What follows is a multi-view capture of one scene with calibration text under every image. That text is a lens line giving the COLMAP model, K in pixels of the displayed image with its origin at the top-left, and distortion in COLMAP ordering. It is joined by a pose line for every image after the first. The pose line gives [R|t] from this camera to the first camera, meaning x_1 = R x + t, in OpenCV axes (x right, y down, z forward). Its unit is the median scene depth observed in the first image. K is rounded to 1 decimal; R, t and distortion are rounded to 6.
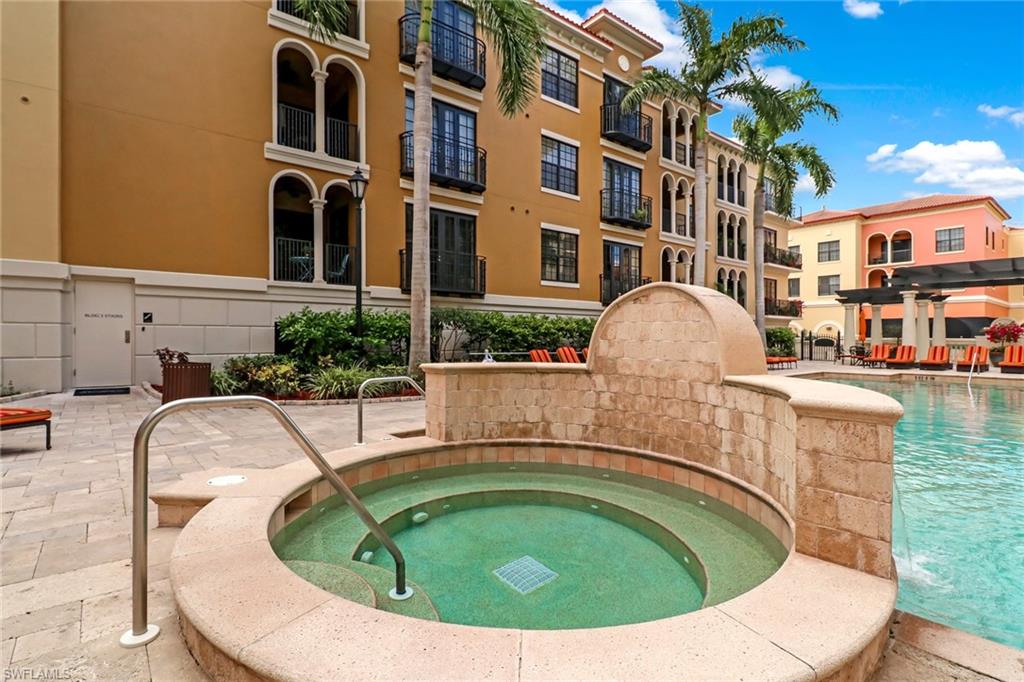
lens RADIAL K [[584.7, 0, 510.4], [0, 584.7, 344.5], [0, 0, 1]] dist [0.008605, -0.002512]
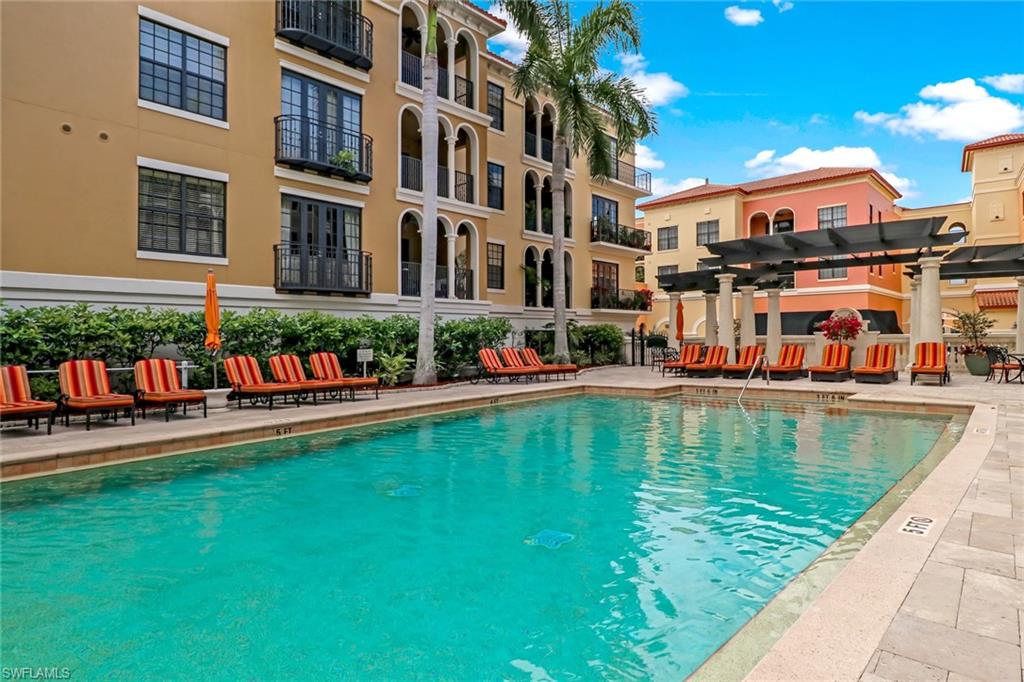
lens RADIAL K [[584.7, 0, 503.7], [0, 584.7, 338.6], [0, 0, 1]] dist [0.008605, -0.002512]
pose [[0.996976, -0.014675, 0.076310, 0.271011], [0.015763, 0.999782, -0.013665, -0.001654], [-0.076093, 0.014827, 0.996990, 0.250737]]
